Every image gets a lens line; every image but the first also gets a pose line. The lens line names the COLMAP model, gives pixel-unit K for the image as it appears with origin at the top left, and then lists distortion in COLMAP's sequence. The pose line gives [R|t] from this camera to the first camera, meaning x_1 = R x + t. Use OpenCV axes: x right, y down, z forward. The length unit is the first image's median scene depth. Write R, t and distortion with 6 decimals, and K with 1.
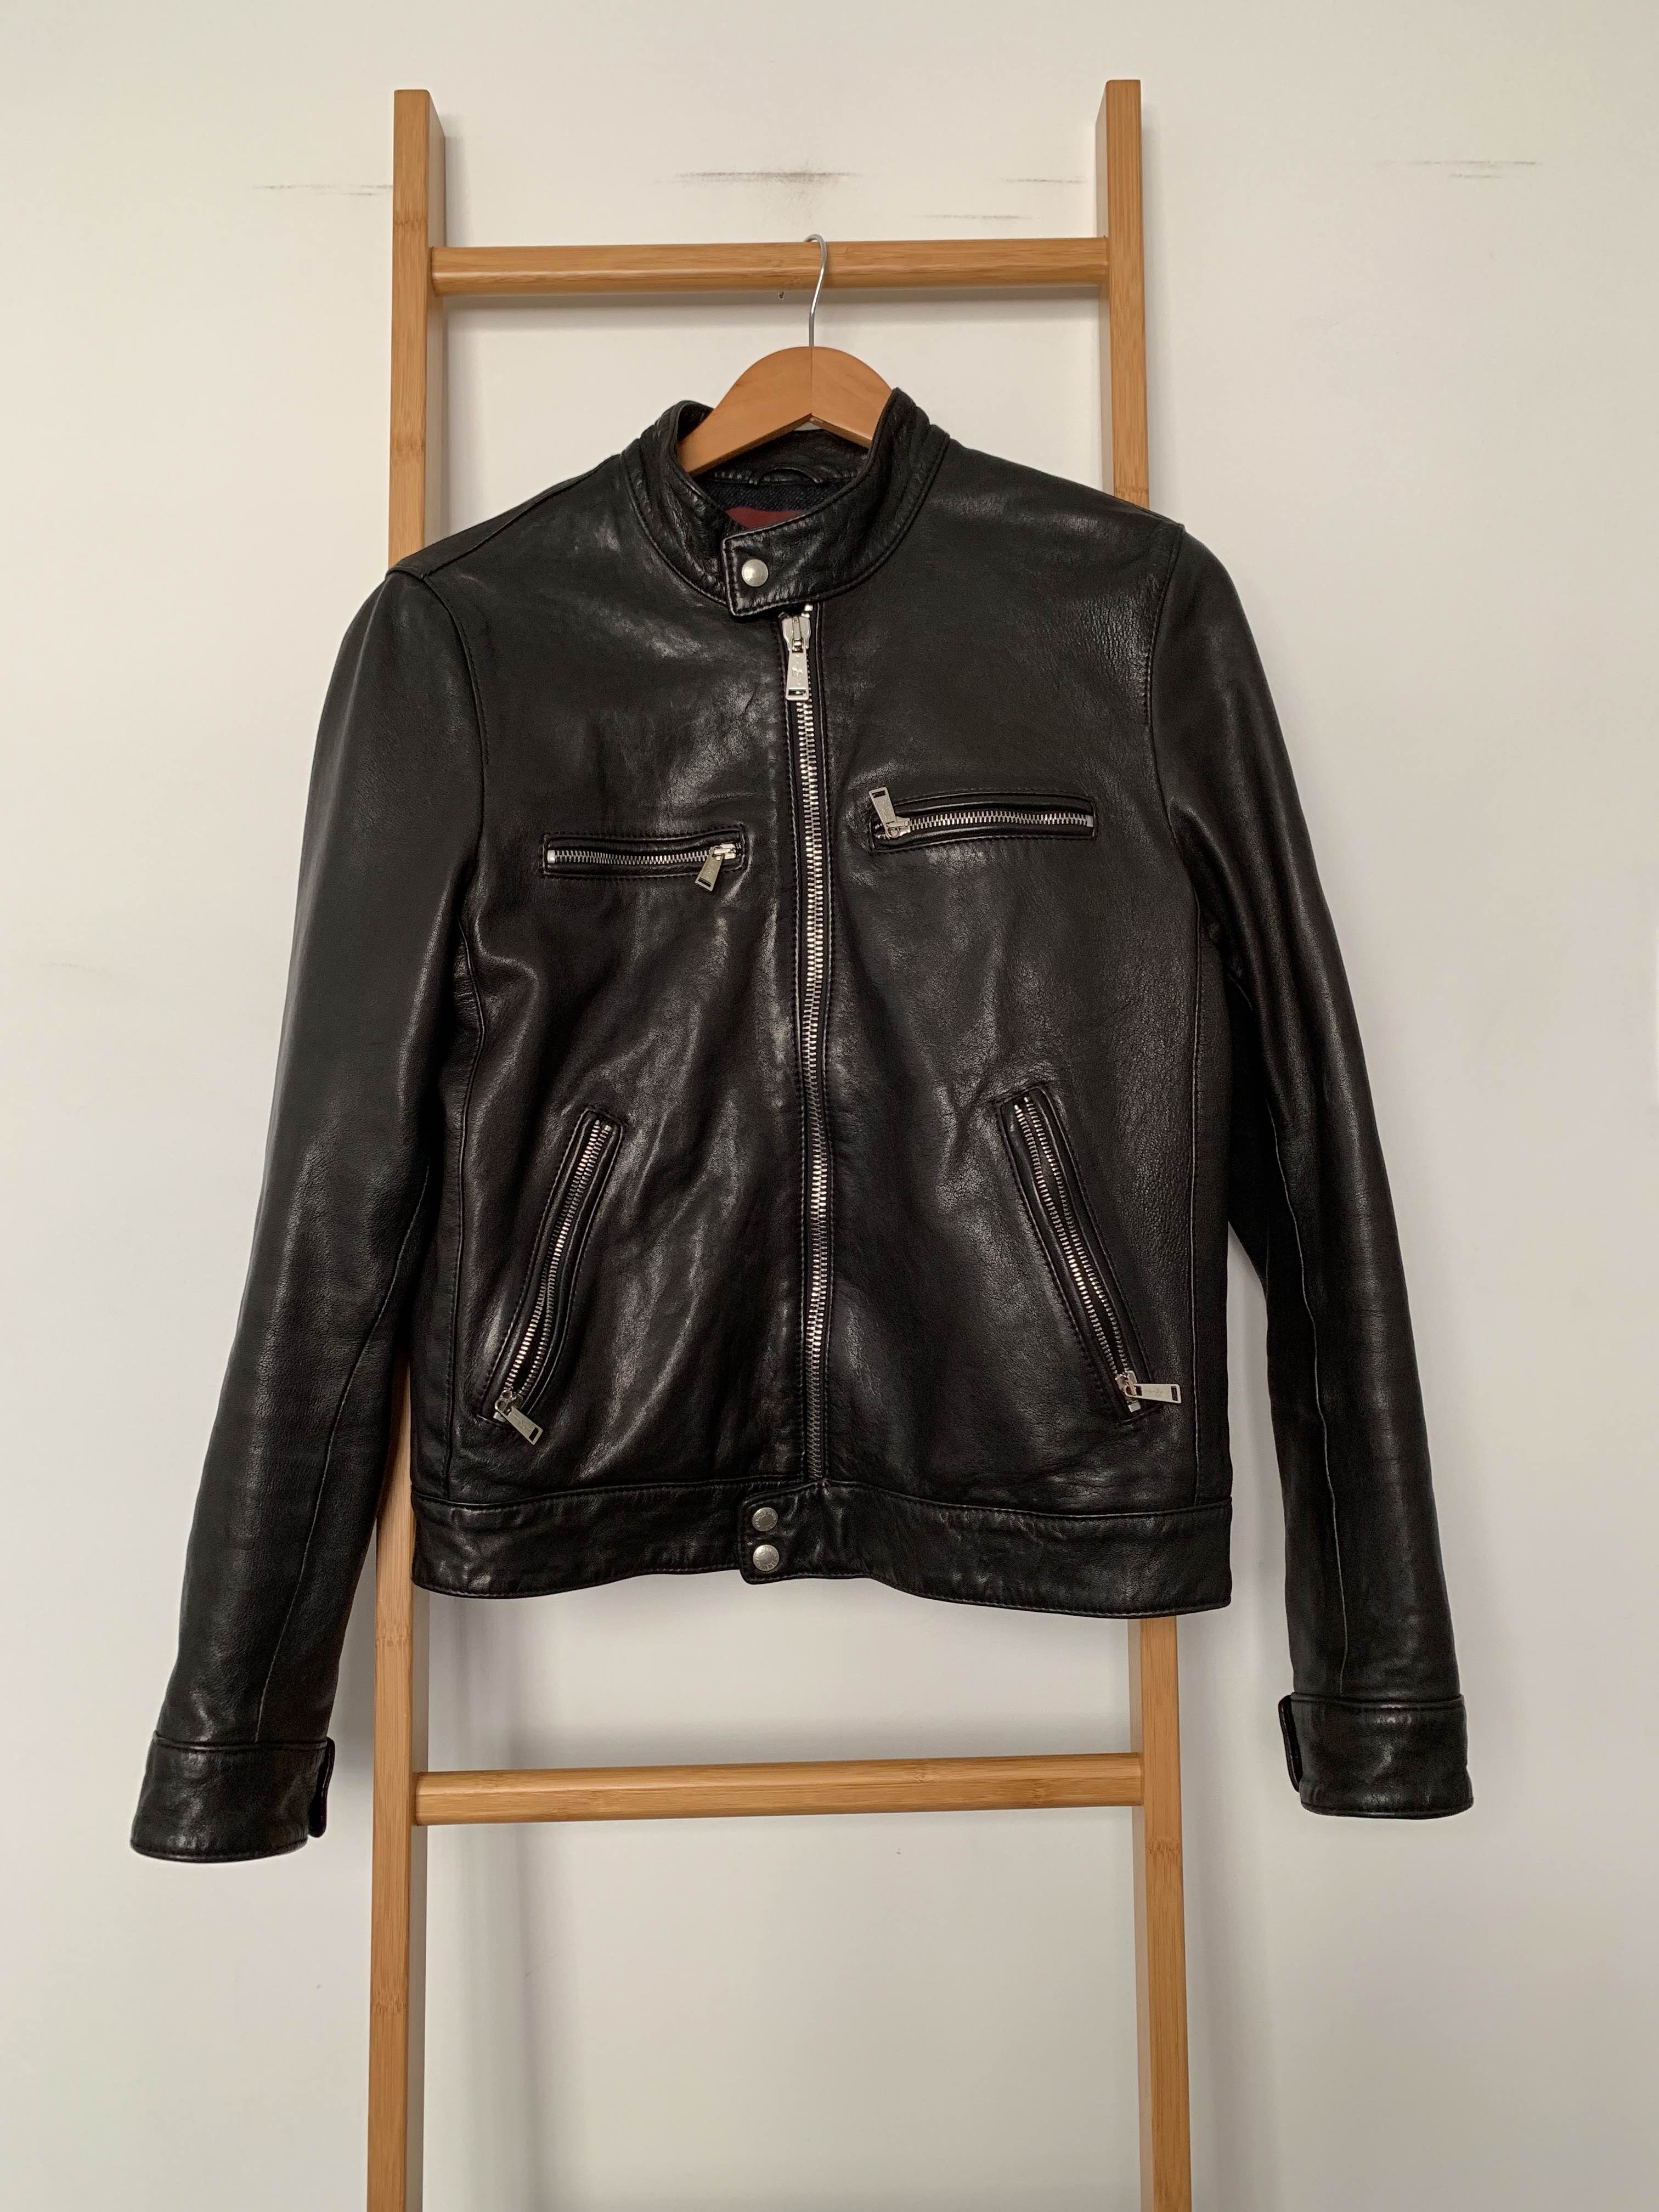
lens RADIAL K [[1664.5, 0, 840.0], [0, 1664.5, 1159.7], [0, 0, 1]] dist [-0.009650, -0.005147]
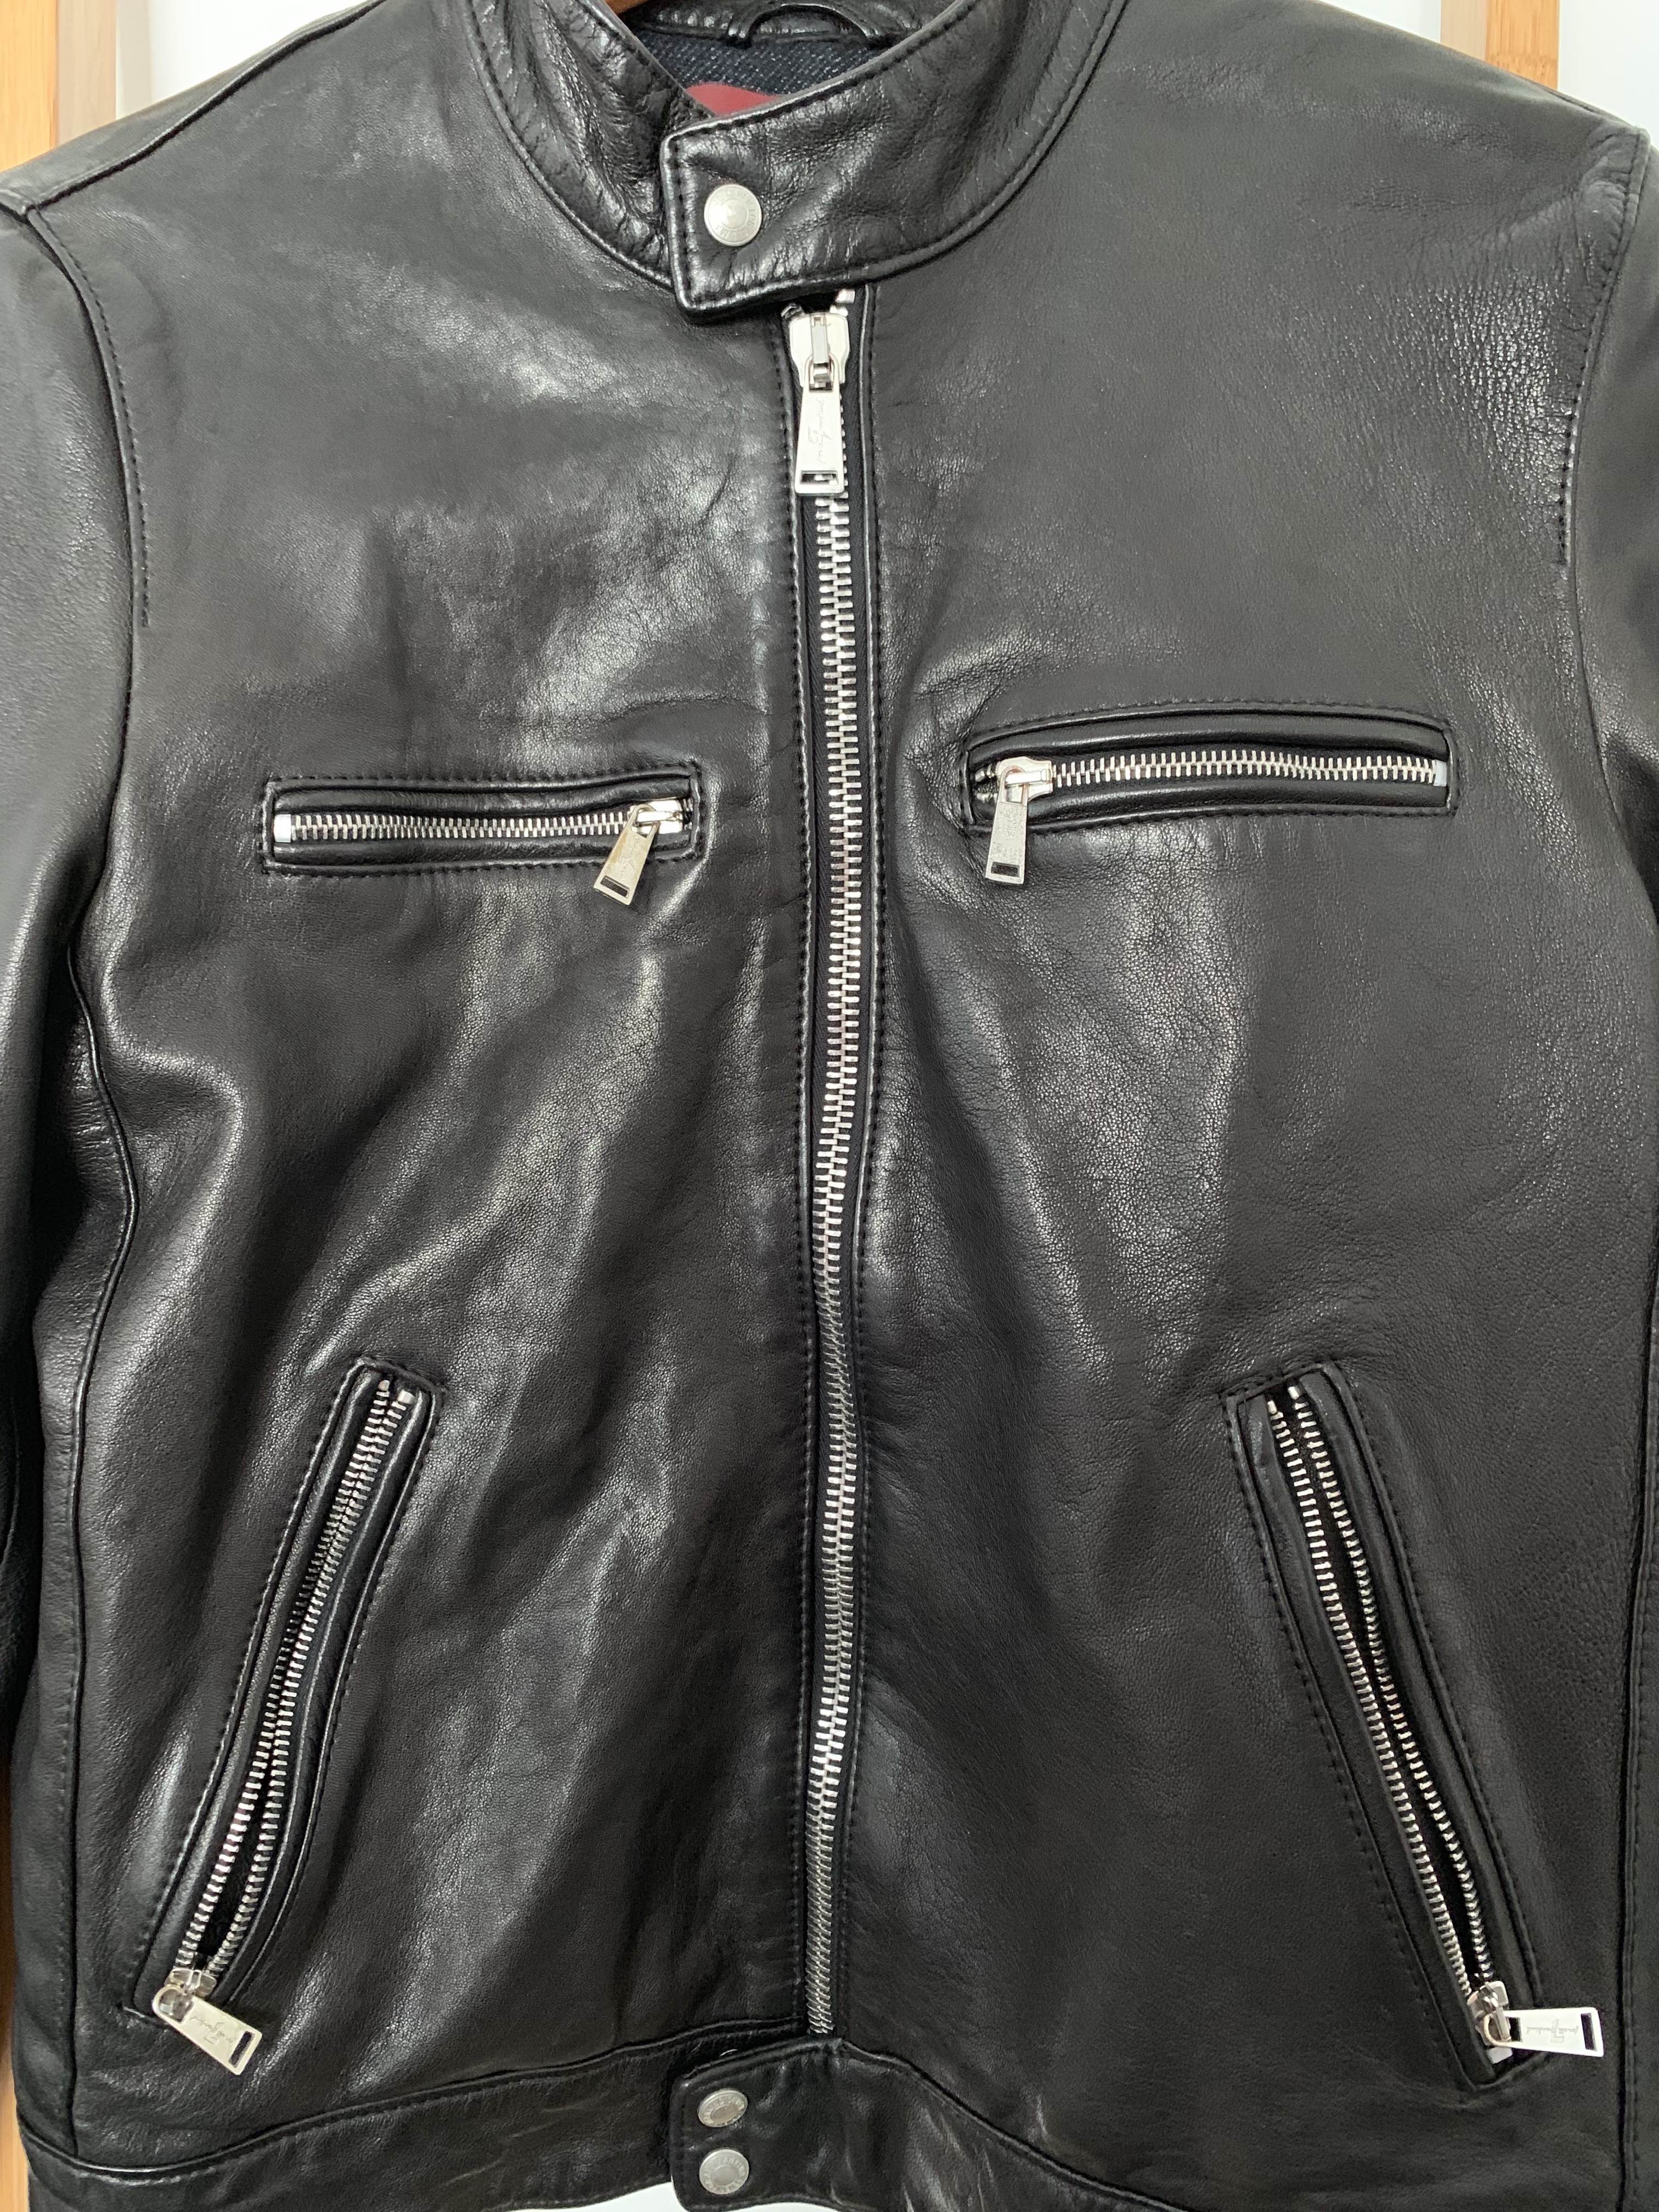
lens RADIAL K [[1664.5, 0, 840.0], [0, 1664.5, 1159.7], [0, 0, 1]] dist [-0.009650, -0.005147]
pose [[0.999679, 0.023161, -0.010289, -0.009914], [-0.022145, 0.995712, 0.089820, -0.131040], [0.012326, -0.089563, 0.995905, 0.514047]]
